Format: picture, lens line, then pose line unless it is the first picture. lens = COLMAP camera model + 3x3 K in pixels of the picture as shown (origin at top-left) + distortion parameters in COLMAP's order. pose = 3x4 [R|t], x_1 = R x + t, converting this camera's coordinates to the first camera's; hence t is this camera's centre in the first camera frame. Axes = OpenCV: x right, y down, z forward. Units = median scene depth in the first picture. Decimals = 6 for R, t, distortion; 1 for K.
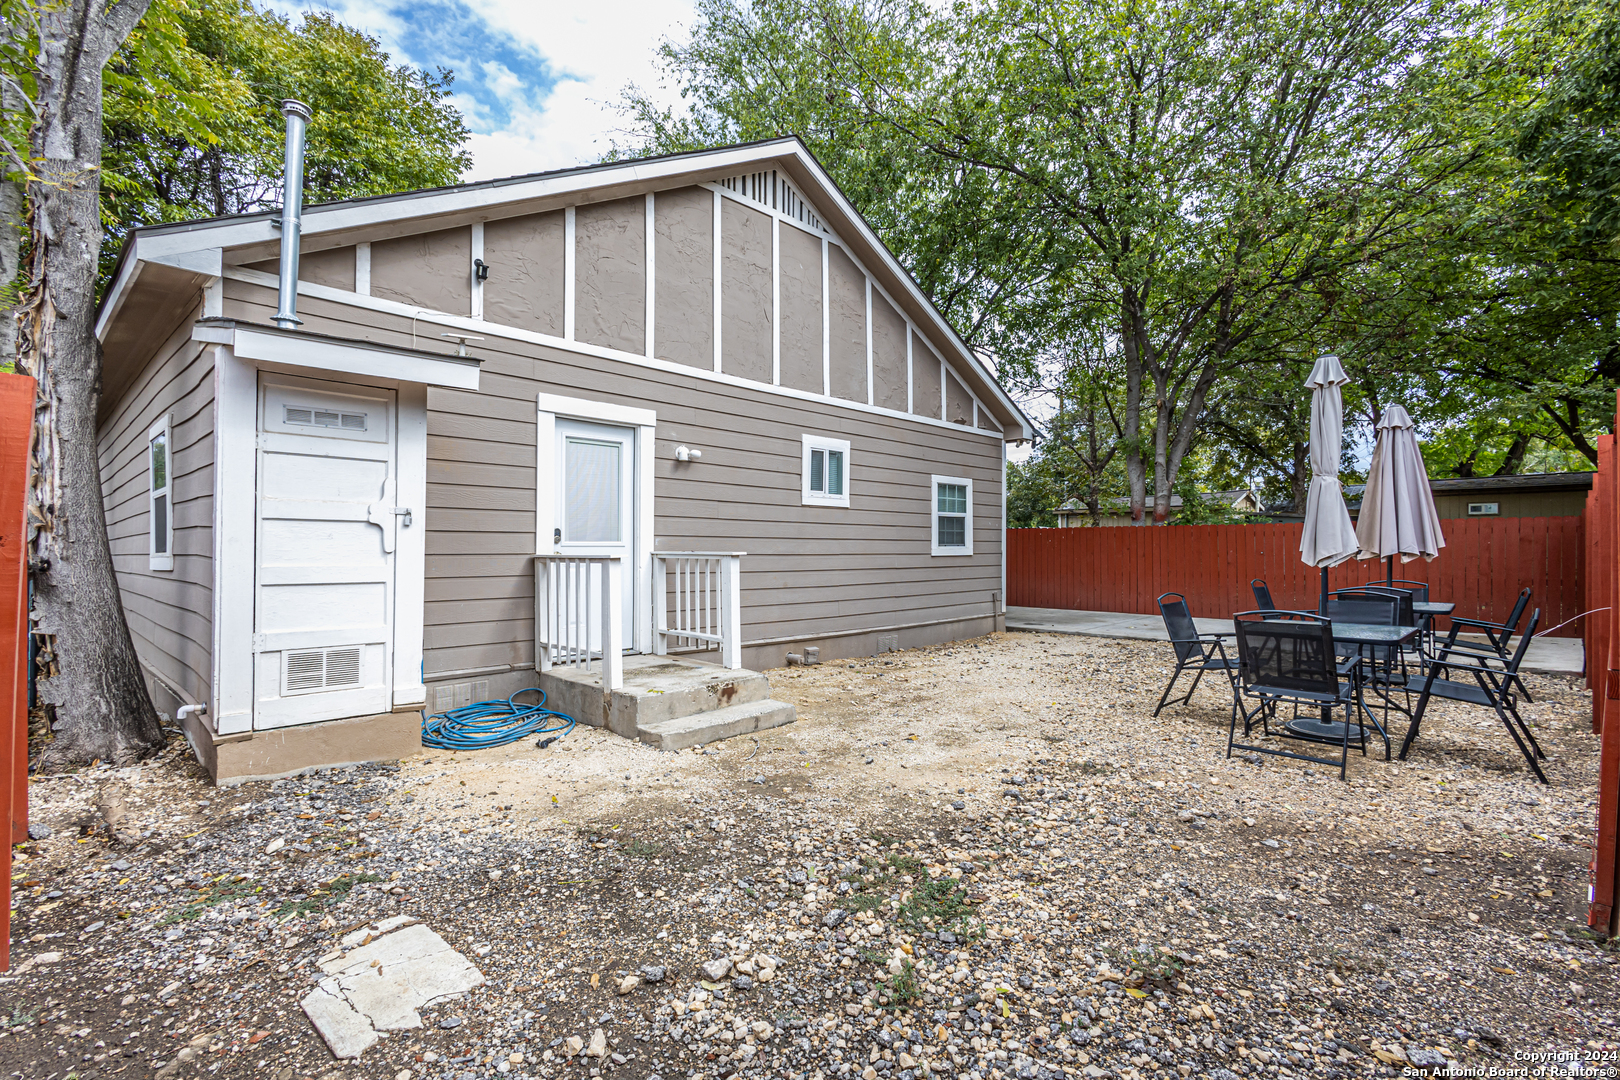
lens RADIAL K [[750.6, 0, 813.9], [0, 750.6, 537.6], [0, 0, 1]] dist [0.010771, -0.000126]
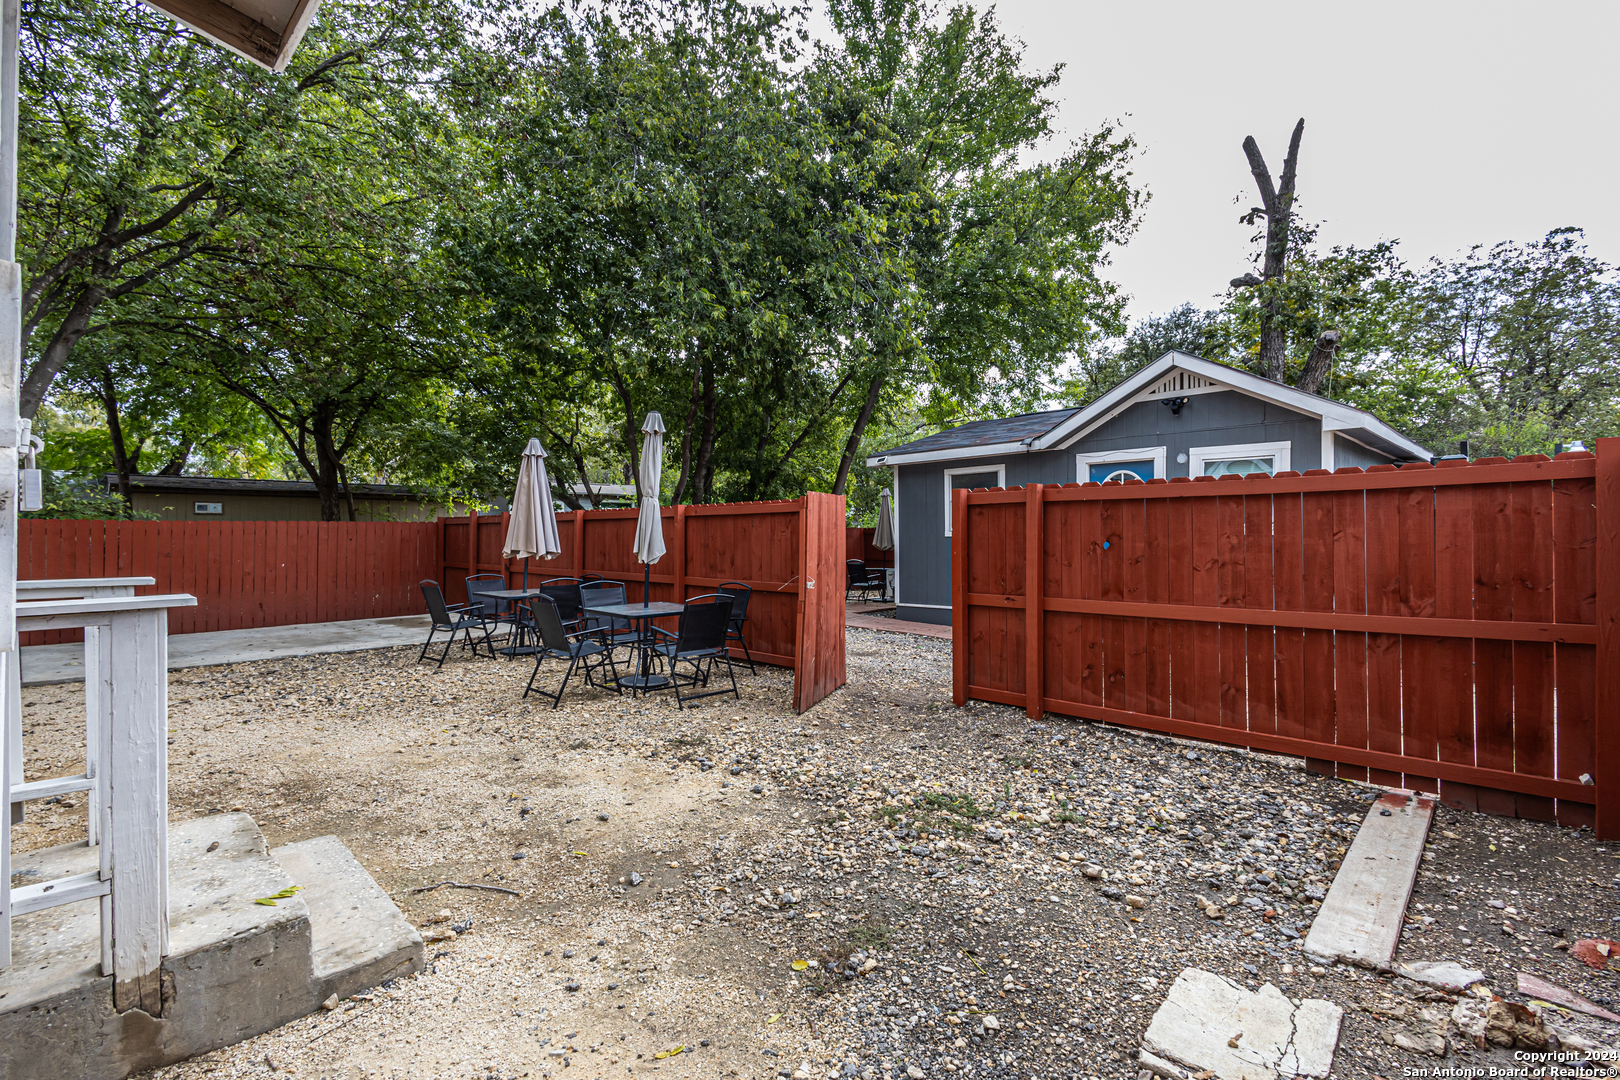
lens RADIAL K [[750.6, 0, 804.9], [0, 750.6, 538.7], [0, 0, 1]] dist [0.010771, -0.000126]
pose [[-0.017347, -0.002704, 0.999846, -0.868098], [-0.005656, 0.999981, 0.002606, -0.014639], [-0.999834, -0.005610, -0.017362, 0.907207]]
